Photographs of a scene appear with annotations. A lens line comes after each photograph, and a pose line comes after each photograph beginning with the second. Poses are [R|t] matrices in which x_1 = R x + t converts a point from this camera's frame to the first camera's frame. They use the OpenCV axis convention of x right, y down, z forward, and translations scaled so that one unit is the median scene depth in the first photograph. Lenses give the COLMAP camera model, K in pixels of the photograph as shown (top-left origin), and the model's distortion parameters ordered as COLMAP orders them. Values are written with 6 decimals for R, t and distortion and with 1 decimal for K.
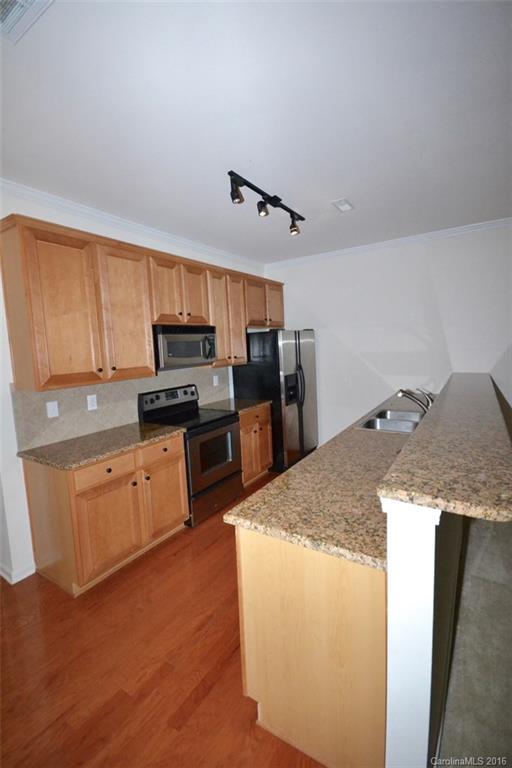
lens RADIAL K [[342.9, 0, 256.0], [0, 342.9, 384.0], [0, 0, 1]] dist [-0.003684, -0.000200]
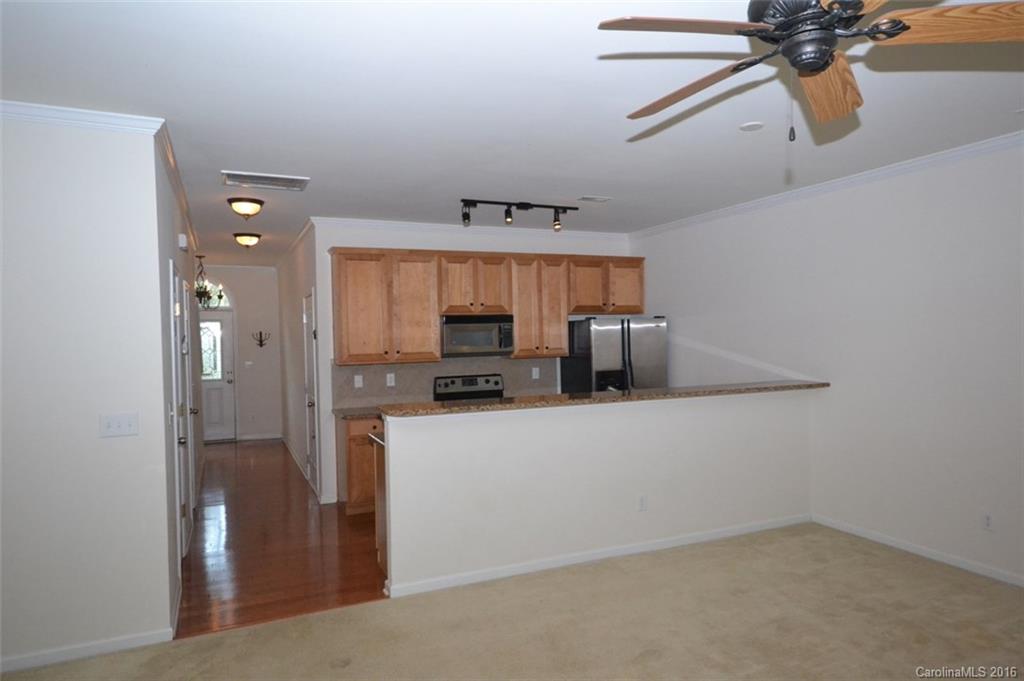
lens RADIAL K [[659.1, 0, 512.0], [0, 659.1, 340.5], [0, 0, 1]] dist [0.018005, 0.001669]
pose [[0.829829, 0.030436, -0.557186, 0.993563], [-0.080080, 0.994671, -0.064932, 0.028465], [0.552241, 0.098502, 0.827845, -0.592008]]
